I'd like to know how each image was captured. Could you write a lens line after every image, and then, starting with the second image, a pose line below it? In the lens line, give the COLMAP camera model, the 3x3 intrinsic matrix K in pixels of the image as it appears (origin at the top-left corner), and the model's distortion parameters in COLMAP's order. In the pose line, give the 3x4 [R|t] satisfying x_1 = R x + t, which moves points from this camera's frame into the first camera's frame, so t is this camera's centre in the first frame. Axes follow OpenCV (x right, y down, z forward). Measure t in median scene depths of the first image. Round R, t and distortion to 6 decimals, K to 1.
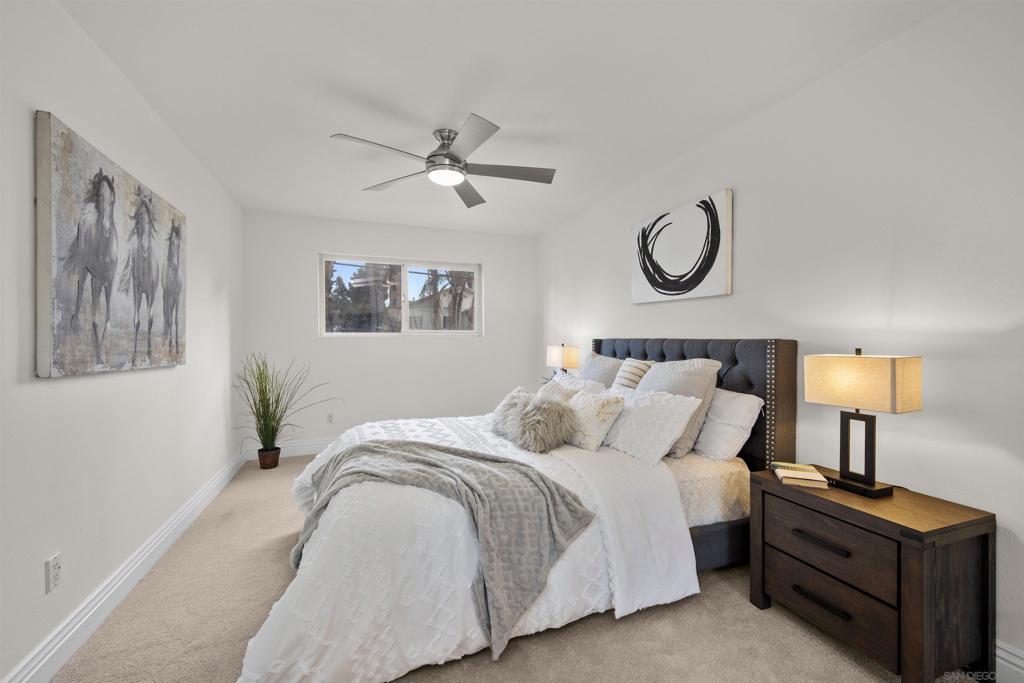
lens RADIAL K [[407.6, 0, 510.6], [0, 407.6, 344.5], [0, 0, 1]] dist [0.000934, 0.000172]
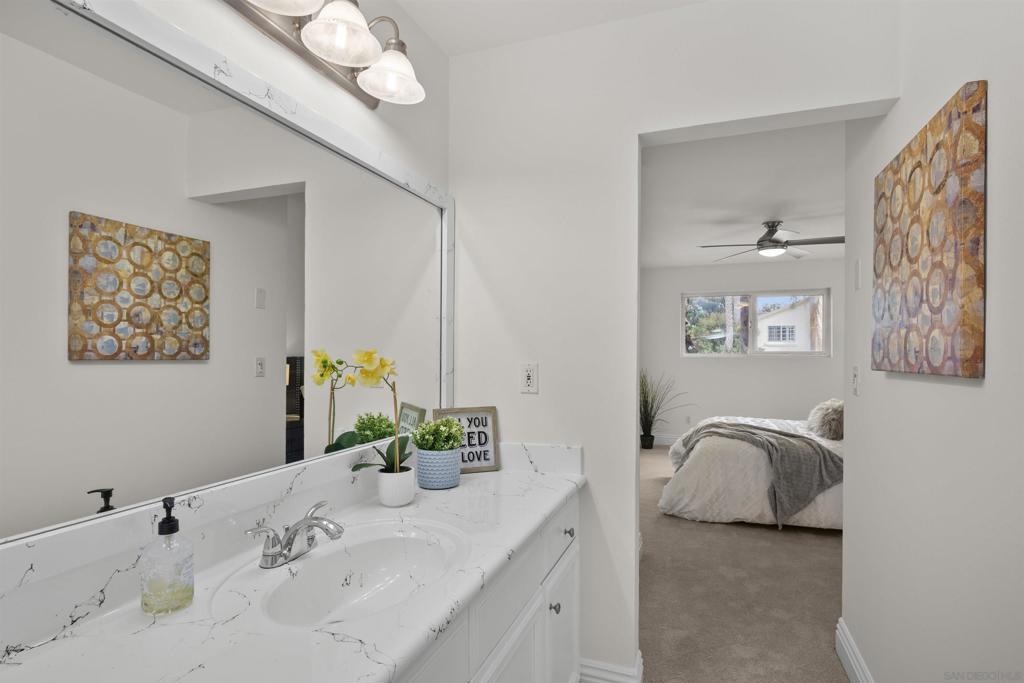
lens RADIAL K [[518.7, 0, 510.6], [0, 518.7, 354.0], [0, 0, 1]] dist [0.001150, 0.000408]
pose [[0.747541, 0.005122, -0.664196, 0.551226], [-0.014304, 0.999862, -0.008389, -0.016268], [0.664062, 0.015772, 0.747511, -1.469569]]
